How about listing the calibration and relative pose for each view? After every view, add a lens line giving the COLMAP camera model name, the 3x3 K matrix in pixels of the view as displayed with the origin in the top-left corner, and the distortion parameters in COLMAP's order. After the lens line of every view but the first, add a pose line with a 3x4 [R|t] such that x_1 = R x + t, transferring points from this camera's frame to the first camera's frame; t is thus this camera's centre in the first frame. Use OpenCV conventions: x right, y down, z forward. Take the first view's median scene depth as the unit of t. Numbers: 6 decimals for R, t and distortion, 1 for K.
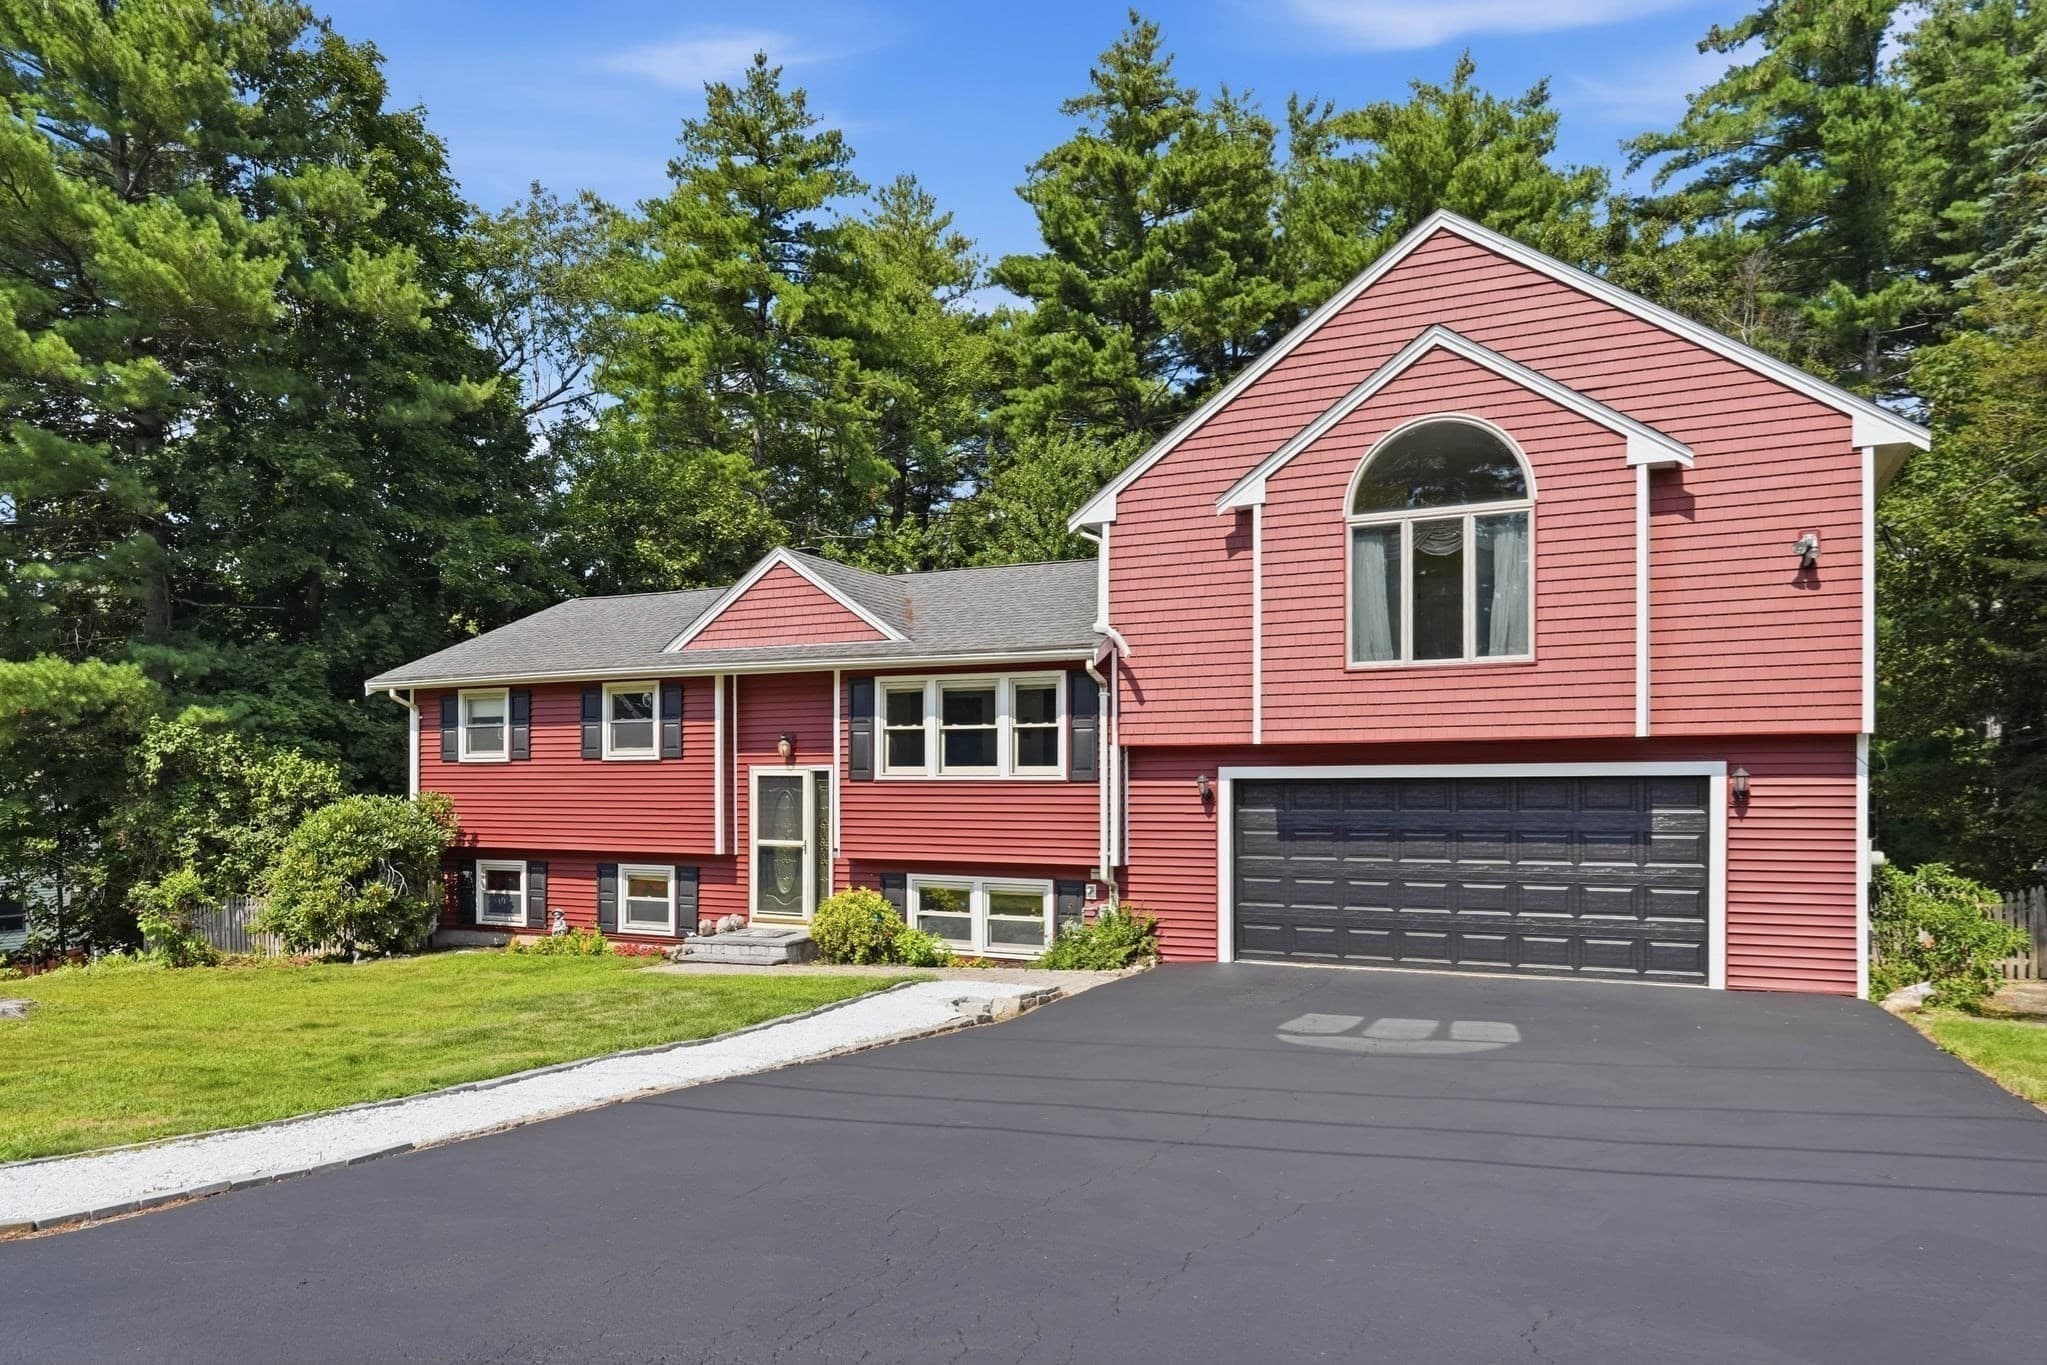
lens RADIAL K [[1307.2, 0, 1023.5], [0, 1307.2, 682.5], [0, 0, 1]] dist [0.002061, 0.001366]
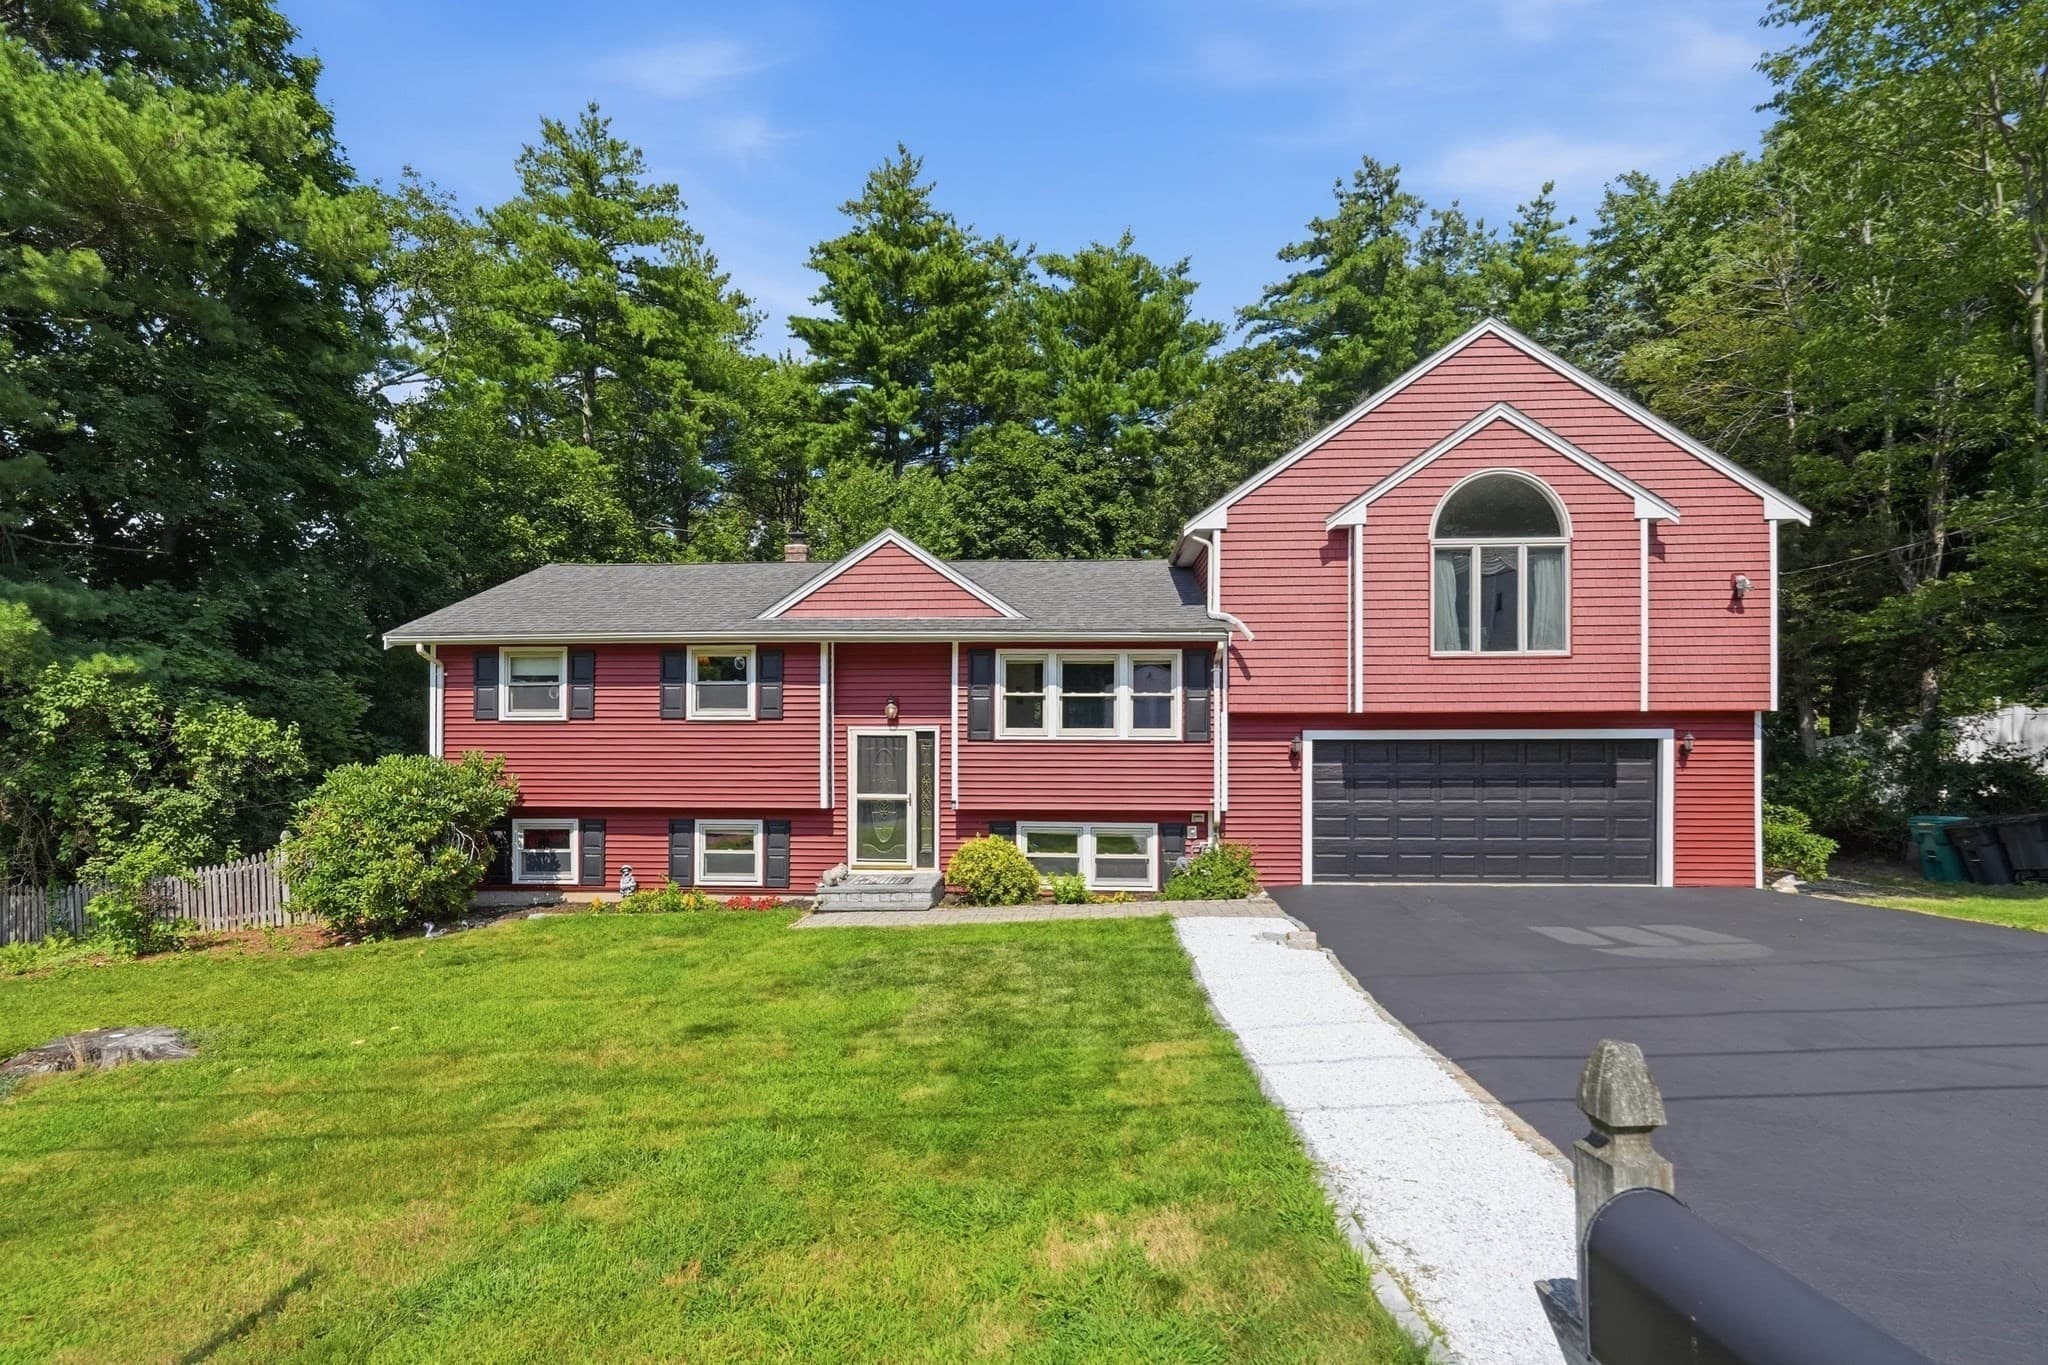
lens RADIAL K [[941.7, 0, 1022.7], [0, 941.7, 664.5], [0, 0, 1]] dist [0.003946, 0.000135]
pose [[0.925833, 0.029723, 0.376762, -0.391197], [-0.030323, 0.999531, -0.004339, 0.011607], [-0.376714, -0.007407, 0.926300, 0.227293]]
